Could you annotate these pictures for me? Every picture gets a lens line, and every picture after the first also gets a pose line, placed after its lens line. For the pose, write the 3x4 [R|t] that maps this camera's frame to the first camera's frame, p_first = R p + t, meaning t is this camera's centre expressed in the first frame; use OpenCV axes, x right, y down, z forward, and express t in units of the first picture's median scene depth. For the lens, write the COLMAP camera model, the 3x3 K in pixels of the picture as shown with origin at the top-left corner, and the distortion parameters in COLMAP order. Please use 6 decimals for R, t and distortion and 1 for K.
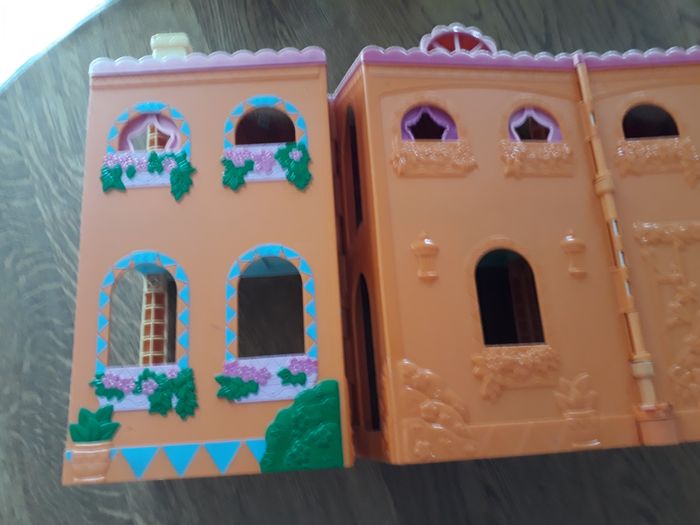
lens RADIAL K [[559.6, 0, 350.9], [0, 559.6, 304.8], [0, 0, 1]] dist [0.002942, -0.001384]
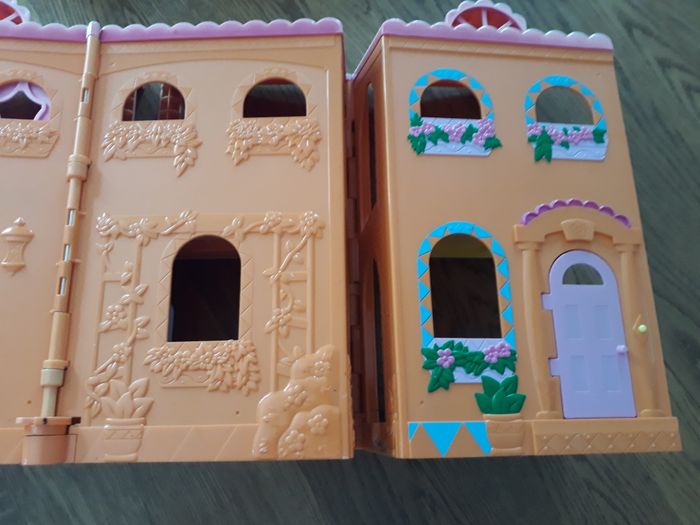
lens RADIAL K [[590.9, 0, 350.0], [0, 590.9, 262.5], [0, 0, 1]] dist [-0.004256, -0.005809]
pose [[0.998978, 0.037039, -0.025888, 0.239367], [-0.038058, 0.998472, -0.040055, -0.011478], [0.024365, 0.040999, 0.998862, 0.019160]]
